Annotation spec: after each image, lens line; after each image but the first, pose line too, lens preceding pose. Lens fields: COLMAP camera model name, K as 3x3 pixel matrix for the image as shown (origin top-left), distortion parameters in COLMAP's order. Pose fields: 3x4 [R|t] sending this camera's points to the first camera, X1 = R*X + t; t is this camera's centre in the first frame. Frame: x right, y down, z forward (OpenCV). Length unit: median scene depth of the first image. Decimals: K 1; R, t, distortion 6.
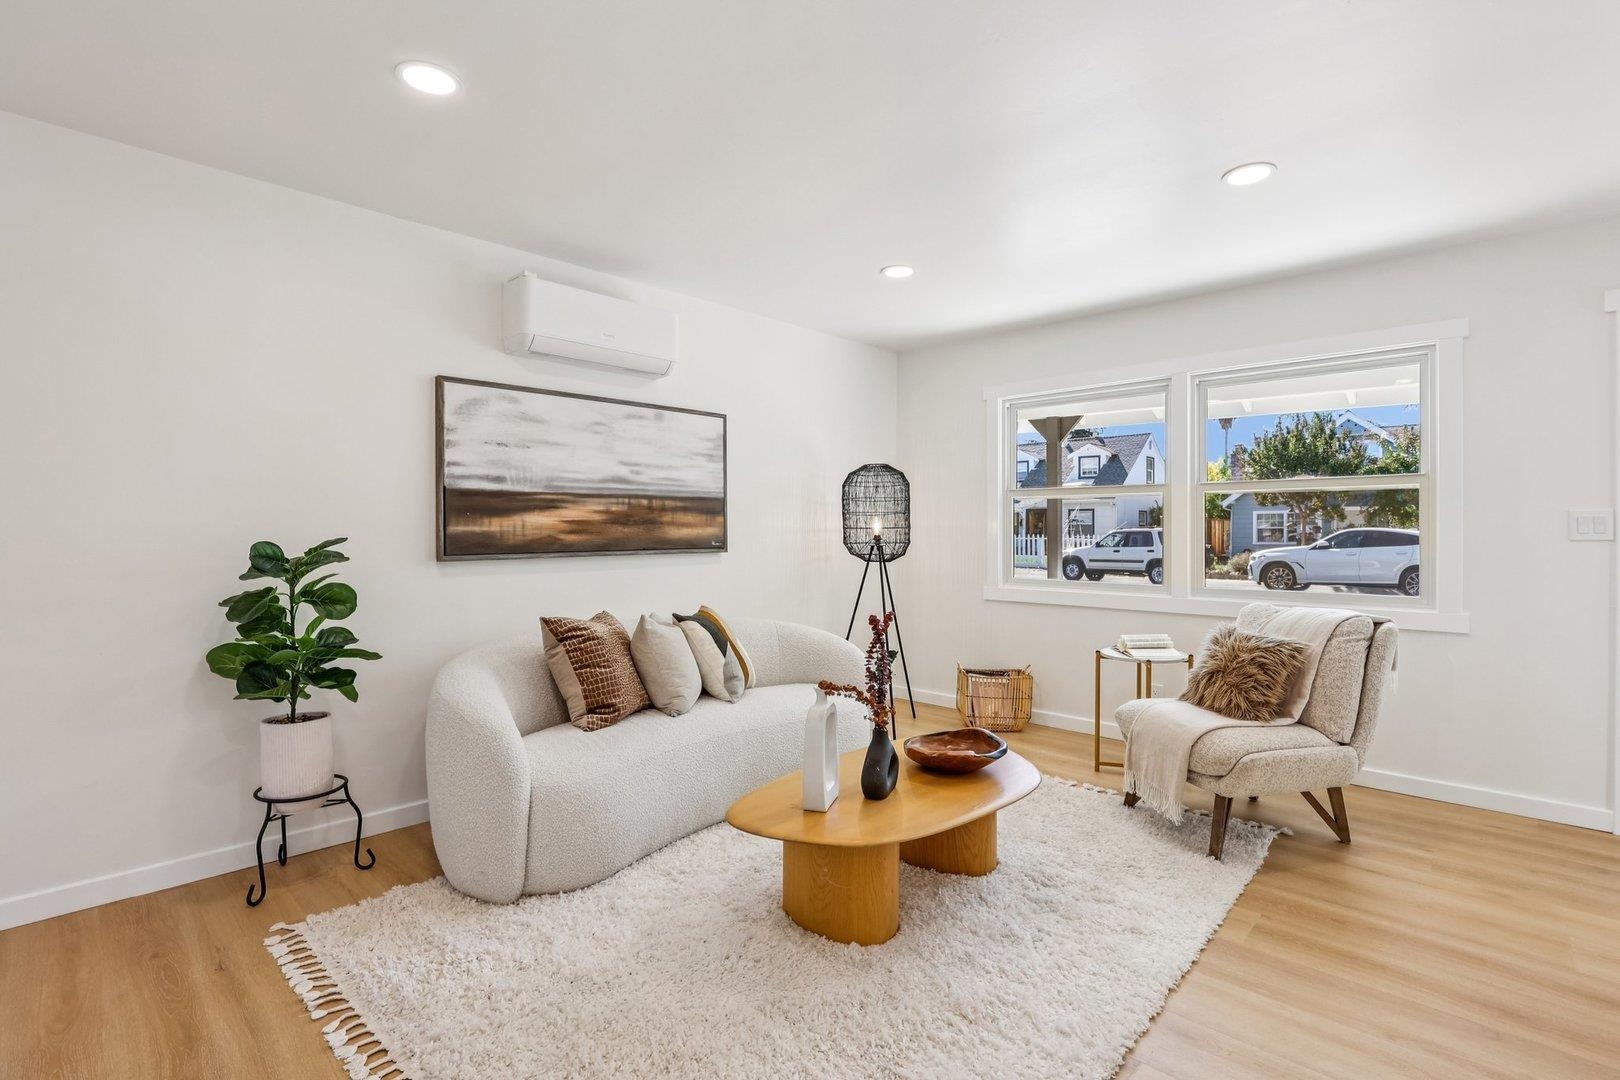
lens RADIAL K [[724.6, 0, 816.3], [0, 724.6, 536.7], [0, 0, 1]] dist [-0.028288, 0.004622]
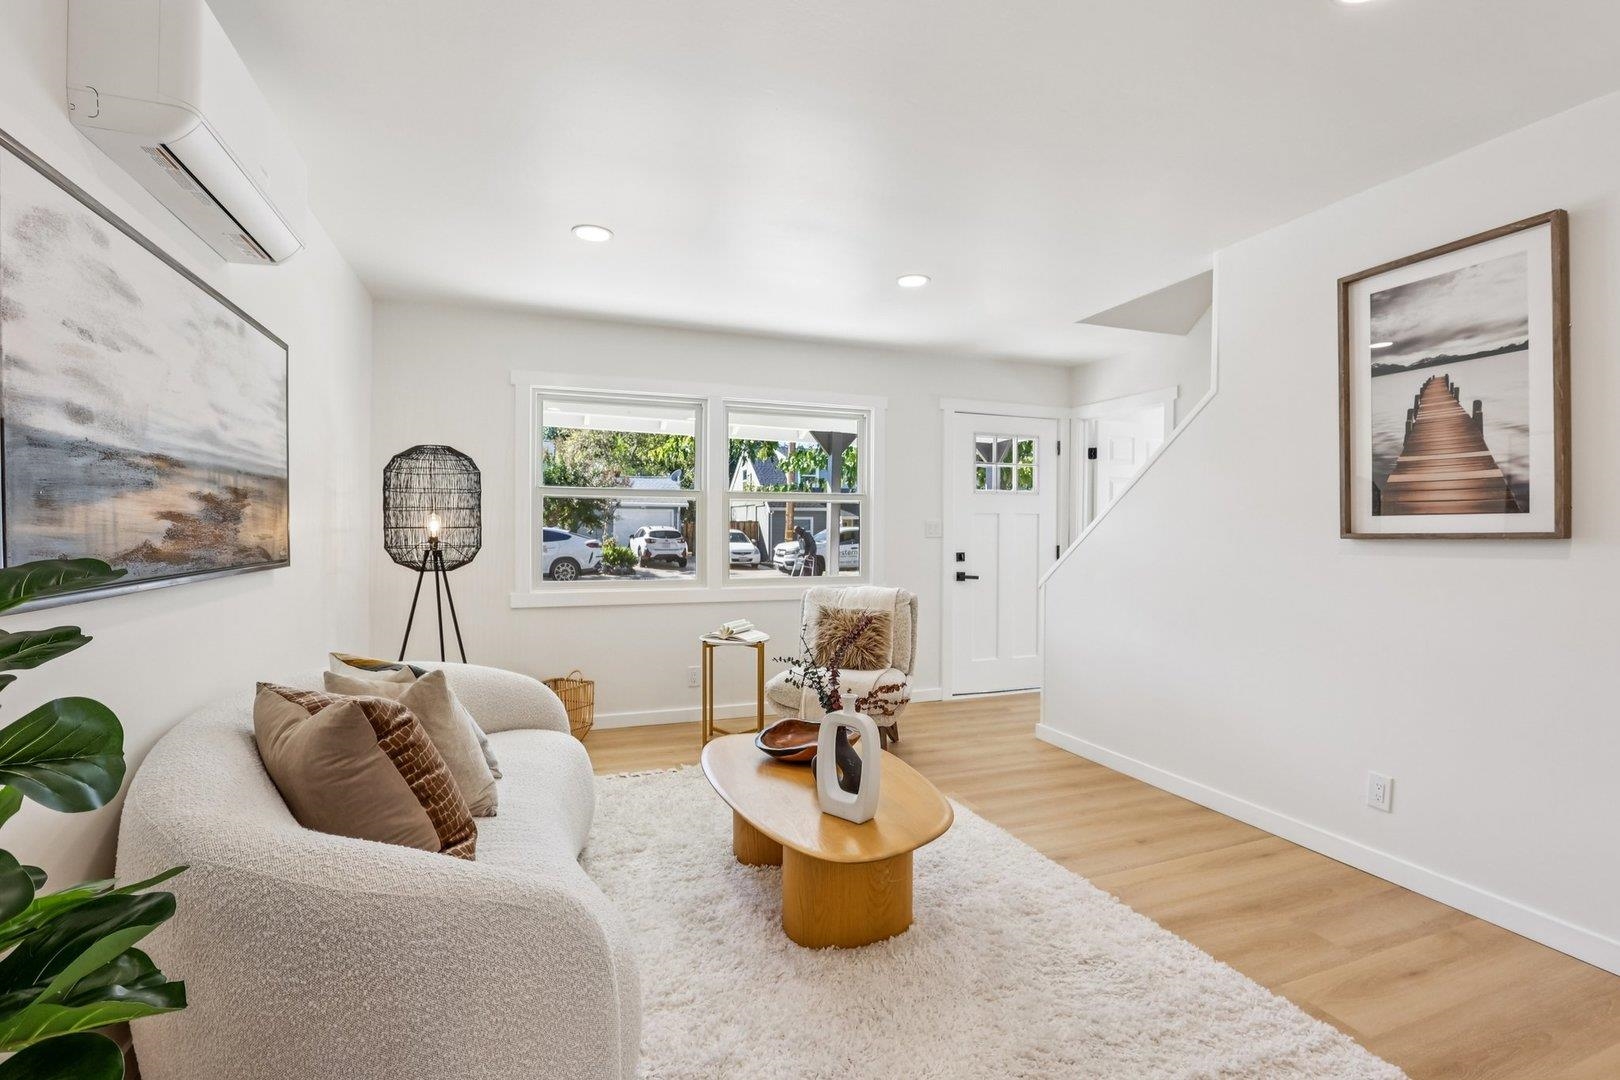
lens RADIAL K [[724.6, 0, 797.0], [0, 724.6, 538.6], [0, 0, 1]] dist [-0.028288, 0.004622]
pose [[0.463610, -0.009390, 0.885989, -0.511346], [0.004565, 0.999956, 0.008210, -0.005956], [-0.886027, 0.000238, 0.463633, 0.356150]]
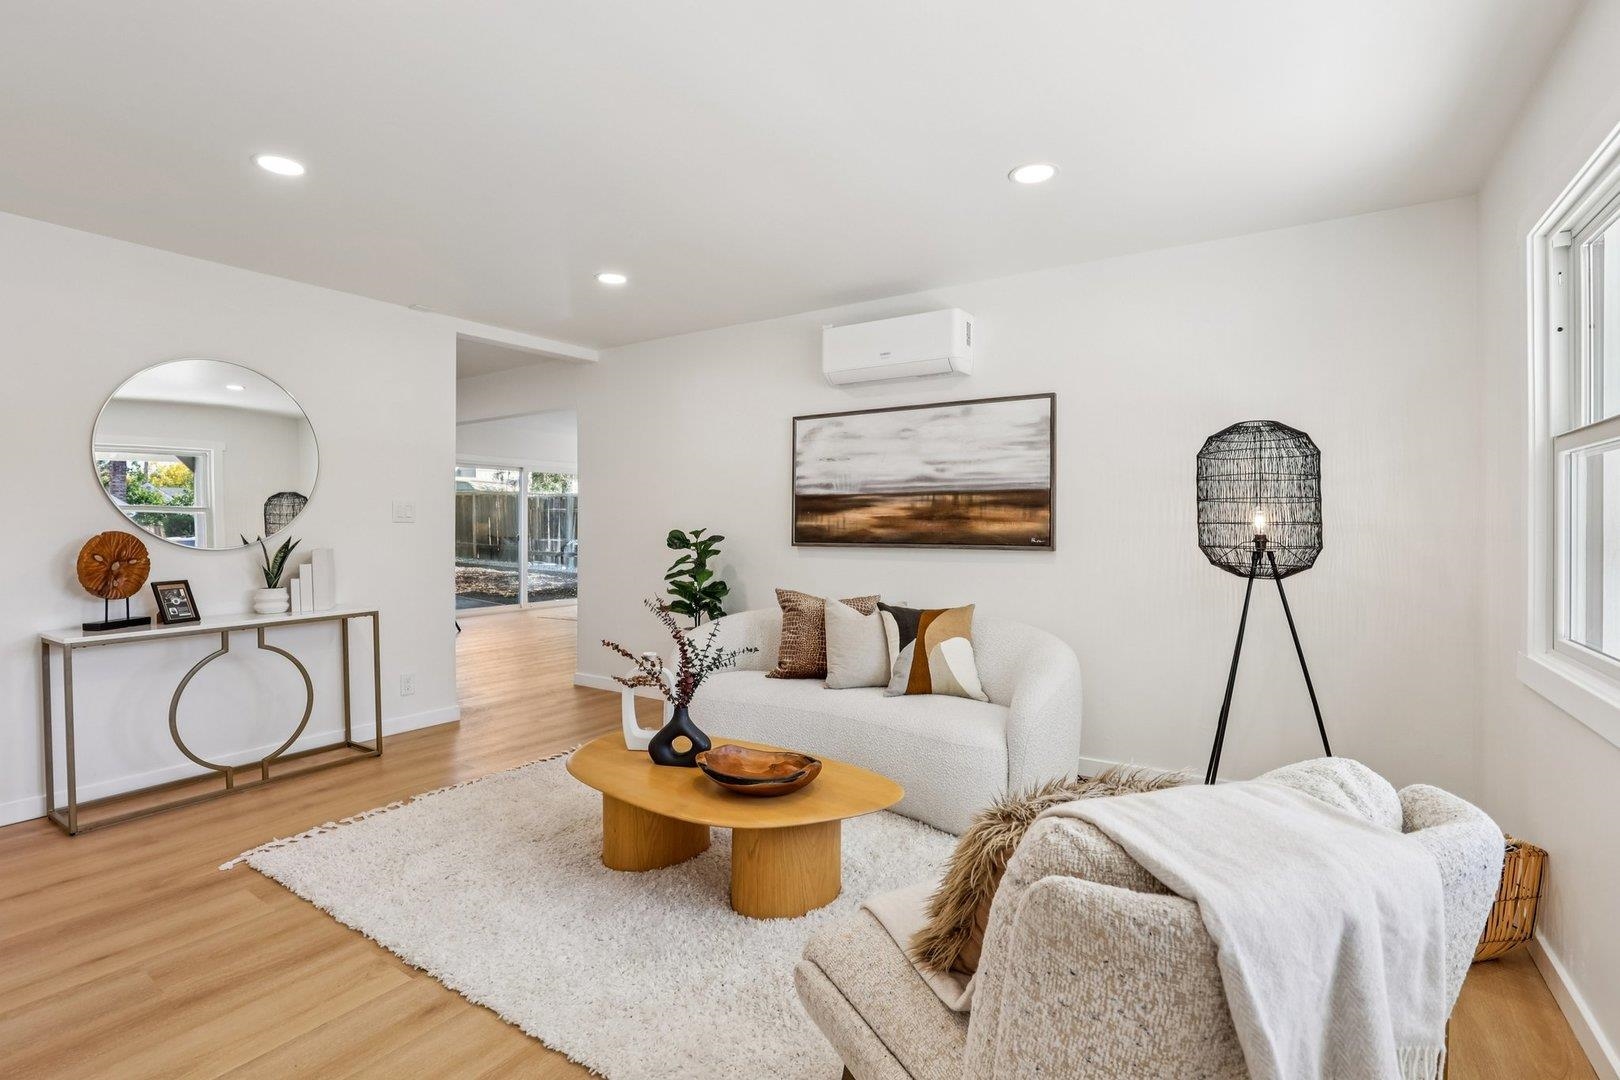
lens RADIAL K [[724.6, 0, 801.9], [0, 724.6, 530.6], [0, 0, 1]] dist [-0.028288, 0.004622]
pose [[0.204369, 0.009992, -0.978843, 0.734175], [-0.012723, 0.999891, 0.007551, -0.006590], [0.978811, 0.010911, 0.204474, 0.588574]]
